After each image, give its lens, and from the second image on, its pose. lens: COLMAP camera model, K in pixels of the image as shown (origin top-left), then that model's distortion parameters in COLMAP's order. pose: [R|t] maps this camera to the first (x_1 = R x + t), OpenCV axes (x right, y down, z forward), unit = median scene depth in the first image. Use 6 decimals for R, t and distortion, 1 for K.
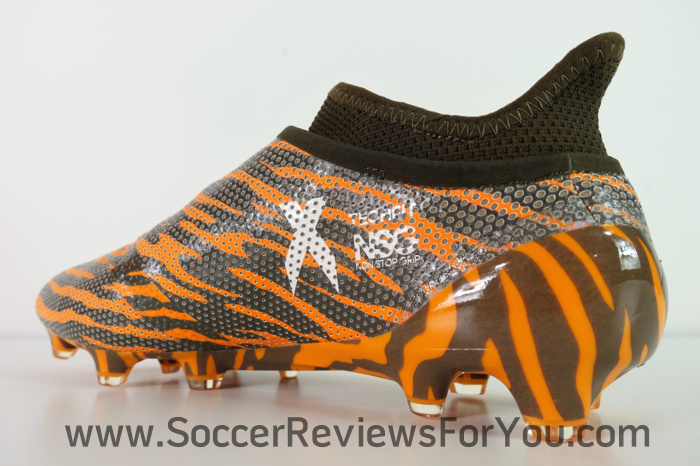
lens RADIAL K [[472.2, 0, 351.4], [0, 472.2, 234.2], [0, 0, 1]] dist [0.006333, -0.009883]
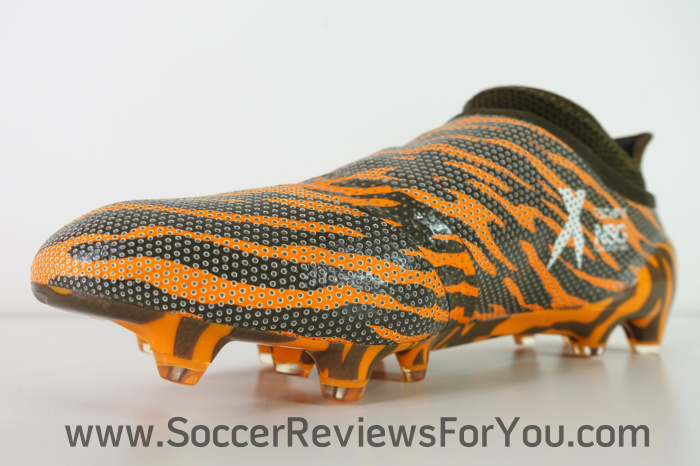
lens RADIAL K [[472.2, 0, 351.4], [0, 472.2, 234.2], [0, 0, 1]] dist [0.006333, -0.009883]
pose [[0.517342, 0.085669, 0.851480, -1.376562], [-0.118583, 0.992555, -0.027815, 0.136565], [-0.847523, -0.086581, 0.523649, 0.849576]]
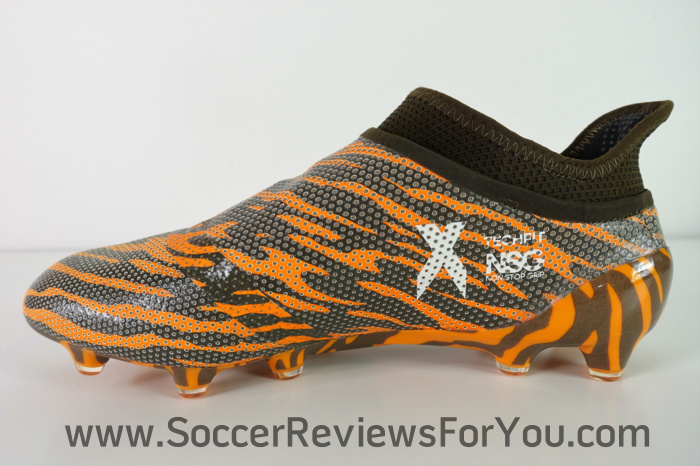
lens RADIAL K [[472.2, 0, 351.4], [0, 472.2, 234.2], [0, 0, 1]] dist [0.006333, -0.009883]
pose [[0.881375, -0.096775, 0.462399, -0.810893], [-0.041581, 0.959103, 0.279986, -0.351585], [-0.470584, -0.266000, 0.841306, 0.159798]]
